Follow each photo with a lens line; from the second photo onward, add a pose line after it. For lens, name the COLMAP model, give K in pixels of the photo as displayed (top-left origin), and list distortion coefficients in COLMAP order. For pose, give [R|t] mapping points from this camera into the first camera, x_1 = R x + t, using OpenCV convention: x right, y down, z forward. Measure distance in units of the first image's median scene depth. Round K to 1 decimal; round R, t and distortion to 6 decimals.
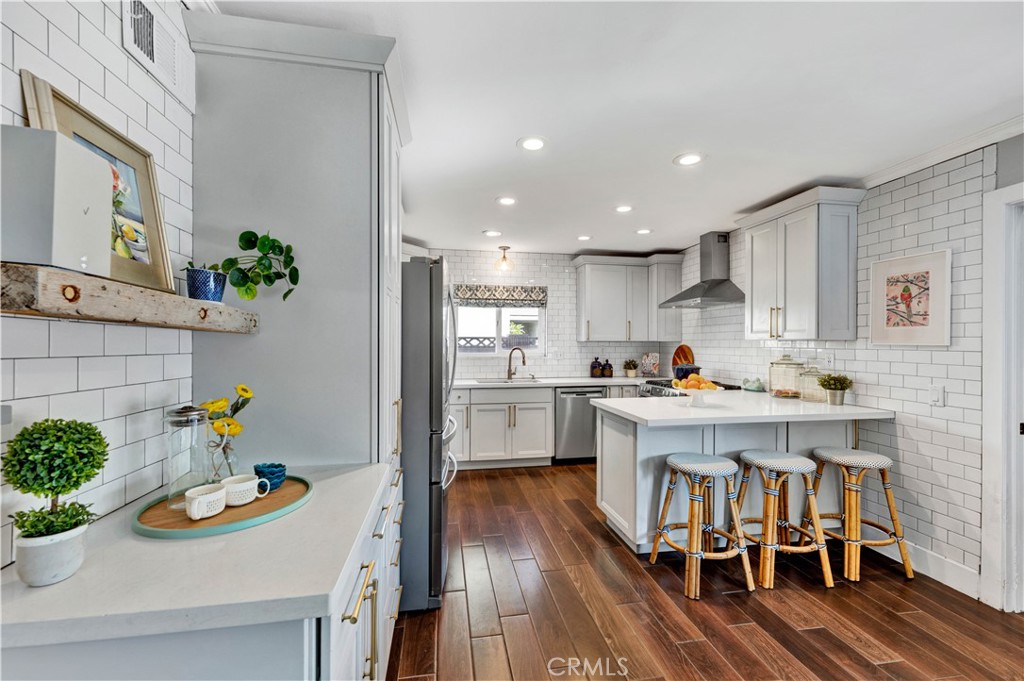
lens RADIAL K [[415.5, 0, 524.7], [0, 415.5, 342.7], [0, 0, 1]] dist [0.001835, -0.000058]
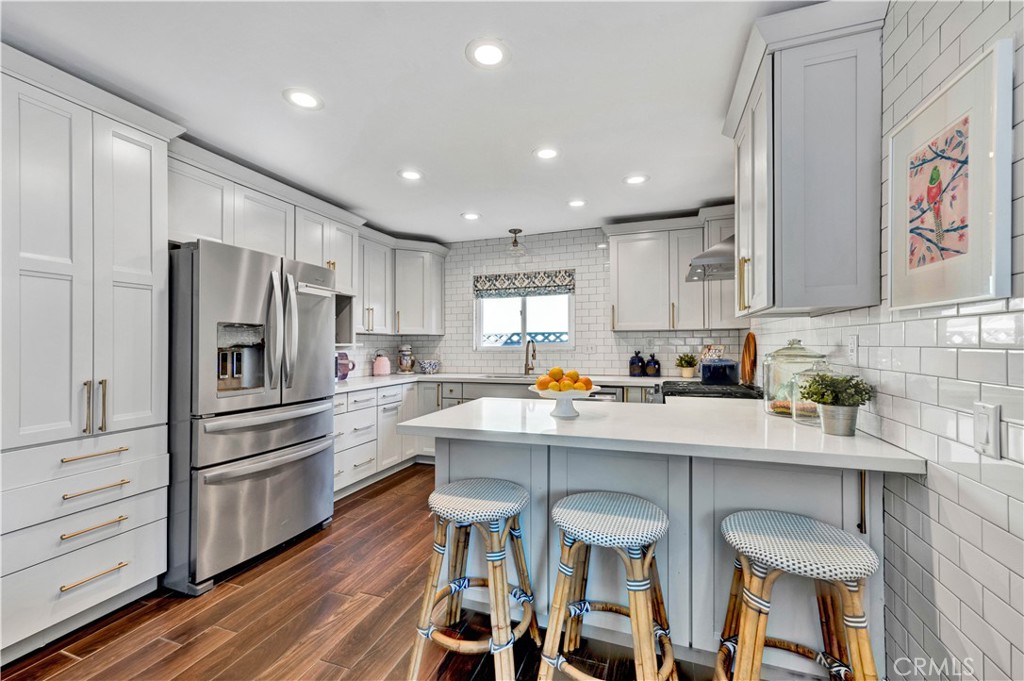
lens RADIAL K [[415.5, 0, 512.3], [0, 415.5, 341.2], [0, 0, 1]] dist [0.001835, -0.000058]
pose [[0.855752, -0.014578, -0.517180, 0.707676], [0.011797, 0.999893, -0.008665, 0.037330], [0.517251, 0.001314, 0.855833, 0.380186]]
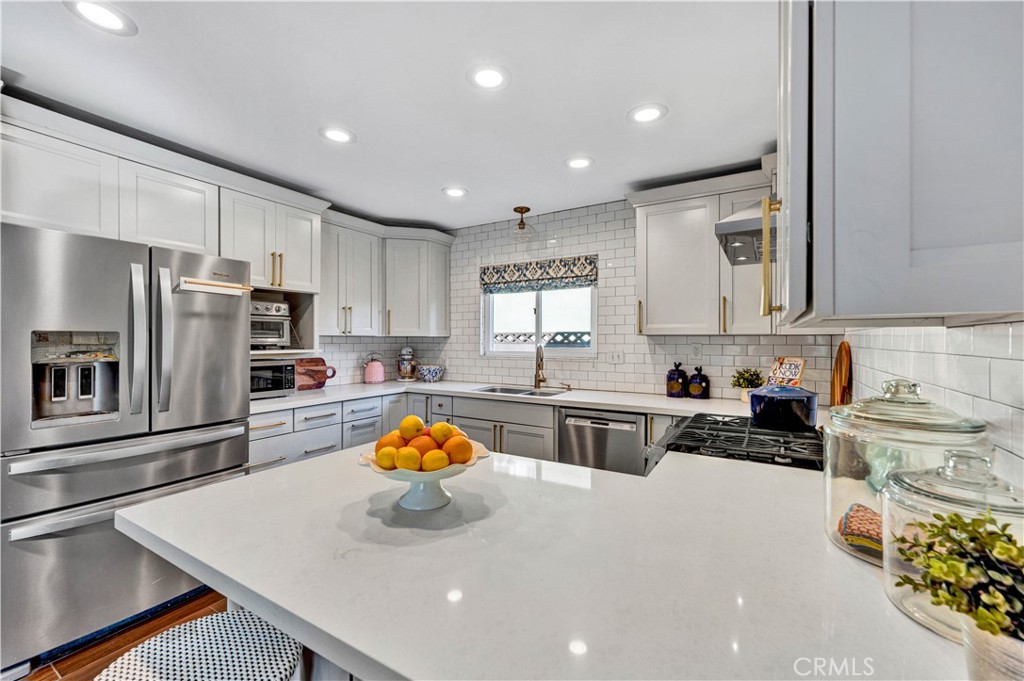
lens RADIAL K [[415.5, 0, 511.9], [0, 415.5, 335.7], [0, 0, 1]] dist [0.001835, -0.000058]
pose [[0.733190, -0.008874, -0.679966, 0.747849], [0.002853, 0.999946, -0.009974, 0.004915], [0.680018, 0.005373, 0.733175, 0.775546]]
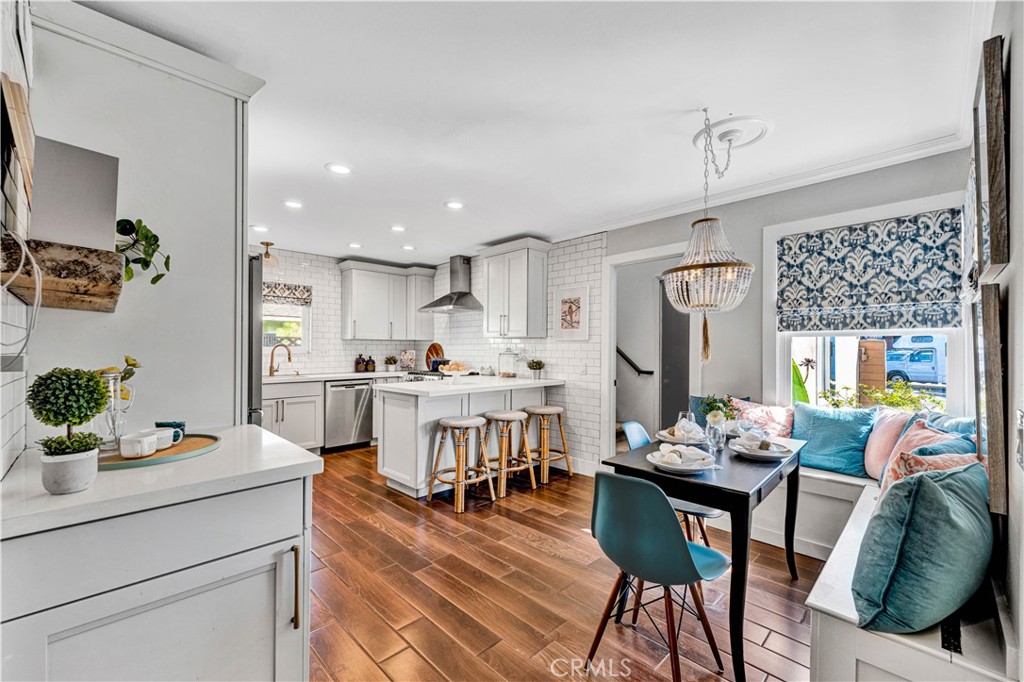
lens RADIAL K [[417.8, 0, 504.5], [0, 417.8, 352.0], [0, 0, 1]] dist [0.002740, -0.002734]
pose [[0.834367, -0.002530, 0.551204, -0.221684], [-0.001795, 0.999972, 0.007306, 0.038734], [-0.551207, -0.007085, 0.834338, -0.247630]]
